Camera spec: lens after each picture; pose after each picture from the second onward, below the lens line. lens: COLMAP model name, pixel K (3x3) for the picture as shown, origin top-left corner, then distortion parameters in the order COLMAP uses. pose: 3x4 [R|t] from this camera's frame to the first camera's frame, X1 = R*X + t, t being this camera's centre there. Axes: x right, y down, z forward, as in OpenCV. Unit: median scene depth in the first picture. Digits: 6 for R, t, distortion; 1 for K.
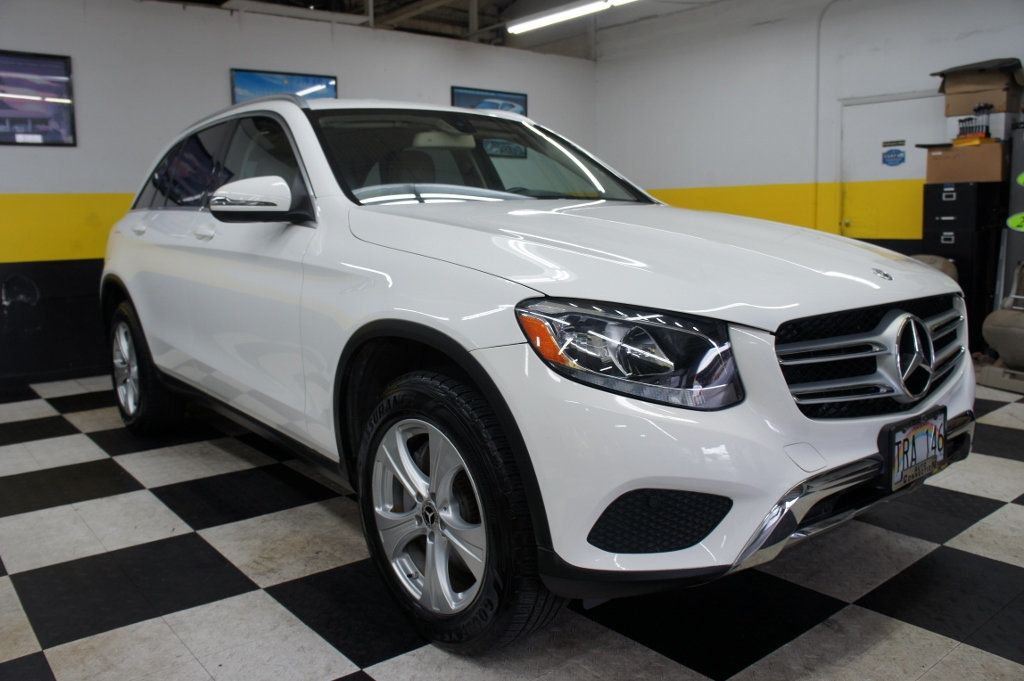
lens RADIAL K [[825.7, 0, 505.5], [0, 825.7, 336.1], [0, 0, 1]] dist [-0.165974, 0.127915]
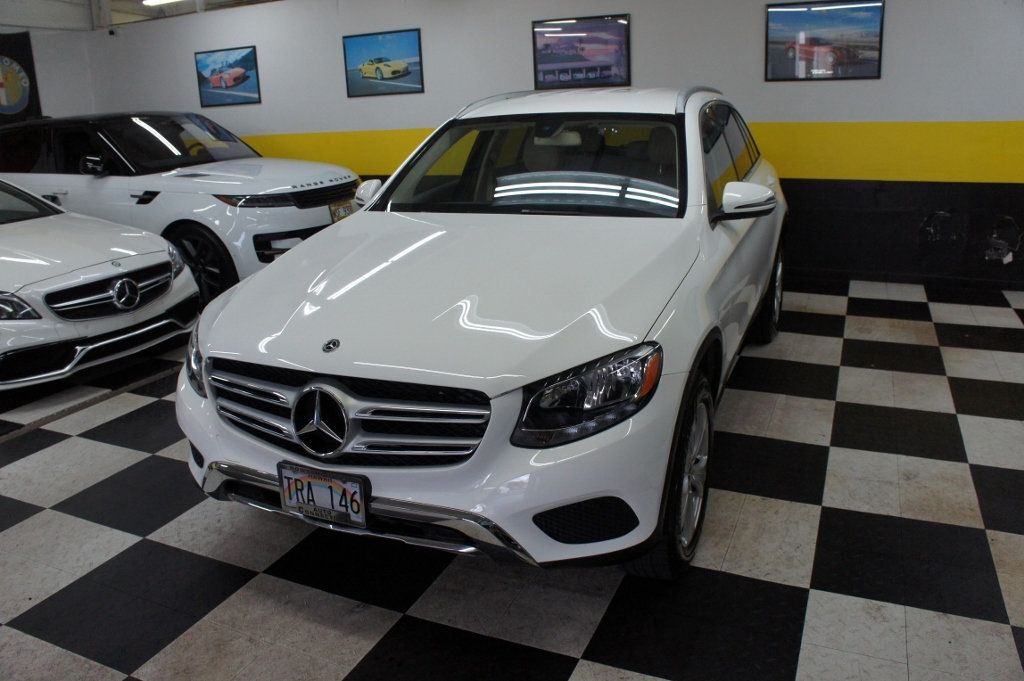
lens RADIAL K [[800.9, 0, 504.2], [0, 800.9, 337.5], [0, 0, 1]] dist [-0.184523, 0.132453]
pose [[0.446251, 0.255815, -0.857565, 1.065034], [-0.092860, 0.966336, 0.239940, -0.263897], [0.890077, -0.027440, 0.454984, 0.480004]]
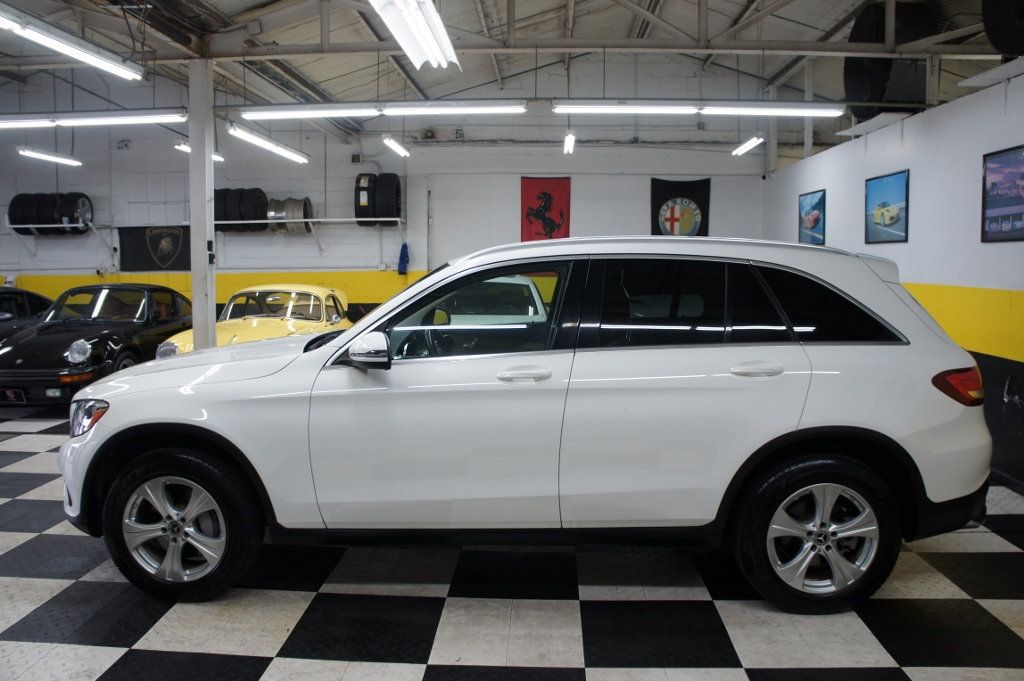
lens RADIAL K [[800.9, 0, 504.2], [0, 800.9, 337.5], [0, 0, 1]] dist [-0.184523, 0.132453]
pose [[-0.671029, 0.089333, -0.736030, 0.918783], [-0.091388, 0.975179, 0.201677, -0.481244], [0.735778, 0.202595, -0.646209, 2.172751]]
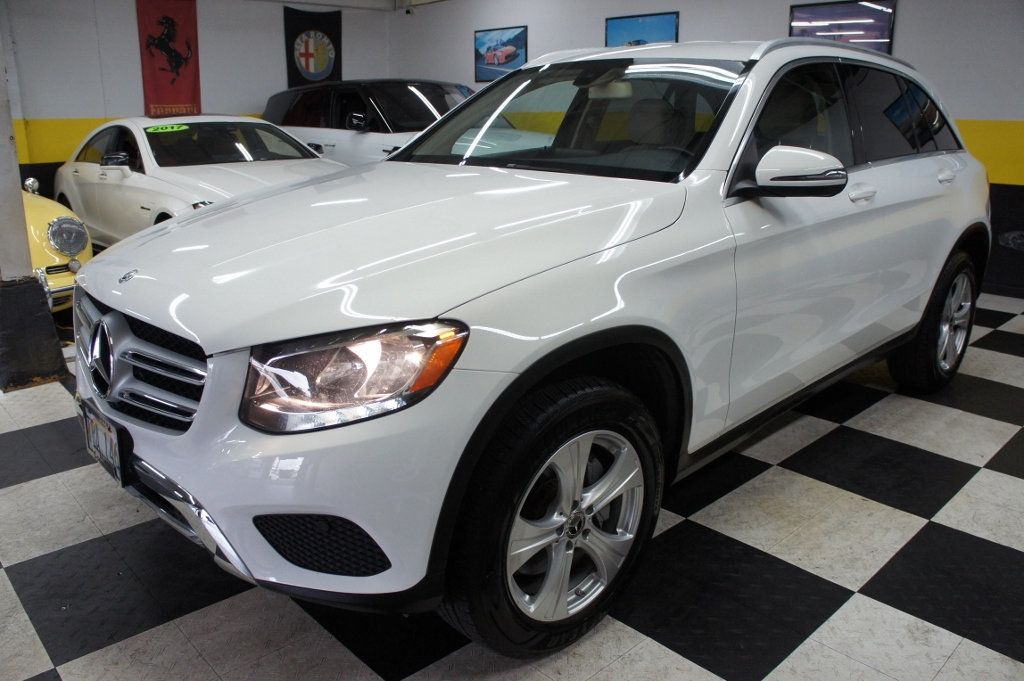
lens RADIAL K [[800.9, 0, 504.2], [0, 800.9, 337.5], [0, 0, 1]] dist [-0.184523, 0.132453]
pose [[0.068209, 0.287582, -0.955324, 1.170327], [-0.140932, 0.950730, 0.276136, -0.207266], [0.987667, 0.115801, 0.105378, 0.733182]]
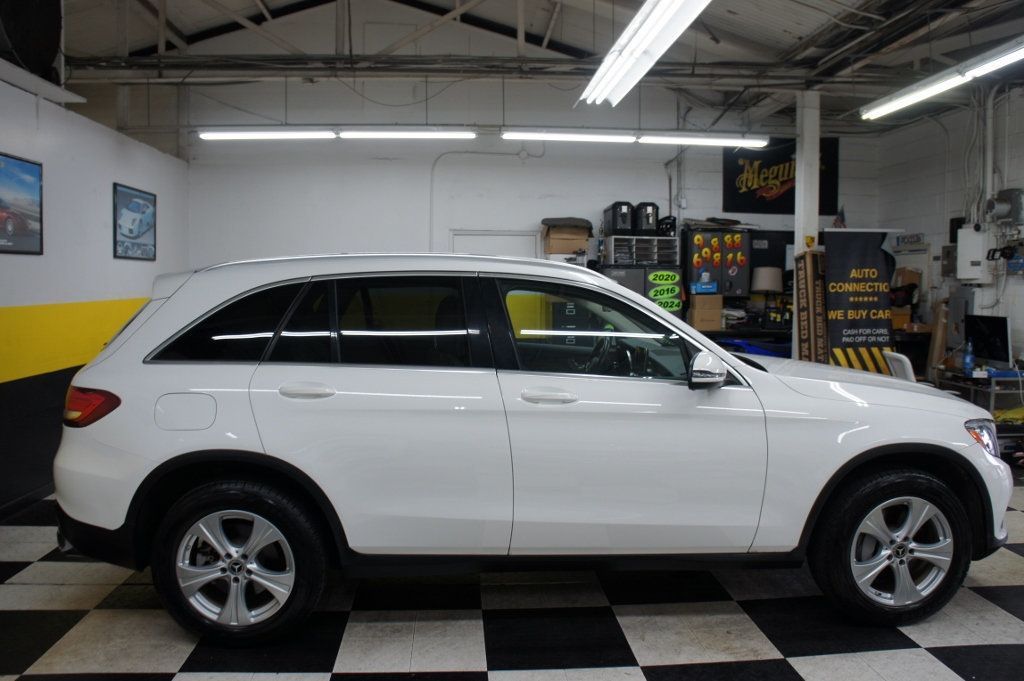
lens RADIAL K [[800.9, 0, 504.2], [0, 800.9, 337.5], [0, 0, 1]] dist [-0.184523, 0.132453]
pose [[0.582622, -0.037502, 0.811878, -1.343445], [0.099742, 0.994683, -0.025631, -0.198460], [-0.806600, 0.095912, 0.583265, 0.482776]]
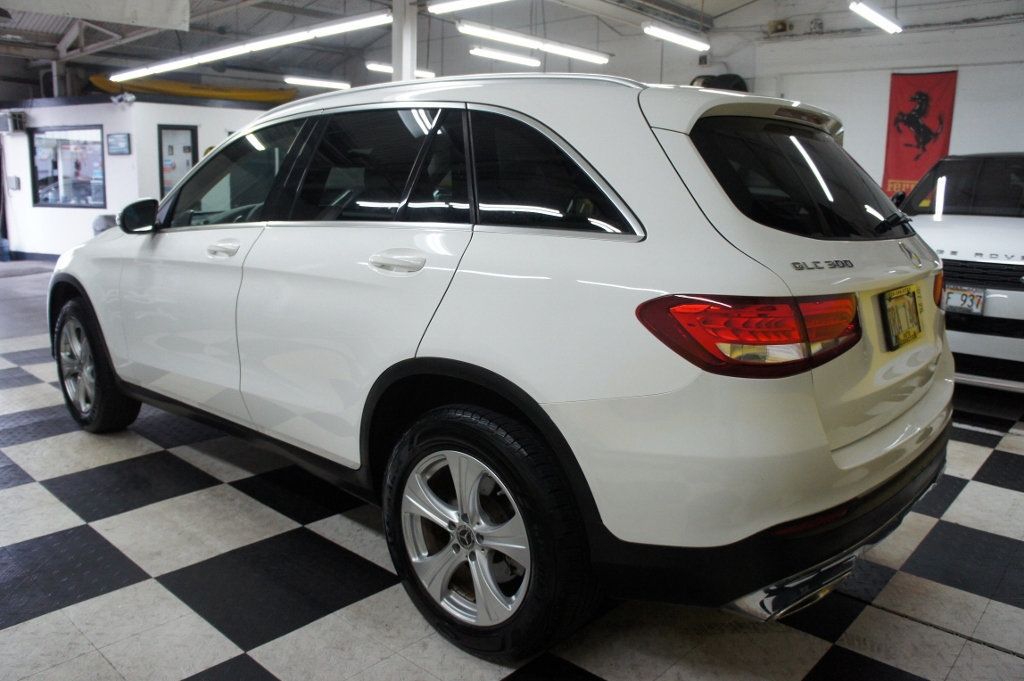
lens RADIAL K [[800.9, 0, 504.2], [0, 800.9, 337.5], [0, 0, 1]] dist [-0.184523, 0.132453]
pose [[-0.988719, 0.026555, -0.147406, -0.145013], [-0.023097, 0.945354, 0.325226, -0.423339], [0.147988, 0.324962, -0.934077, 2.478519]]
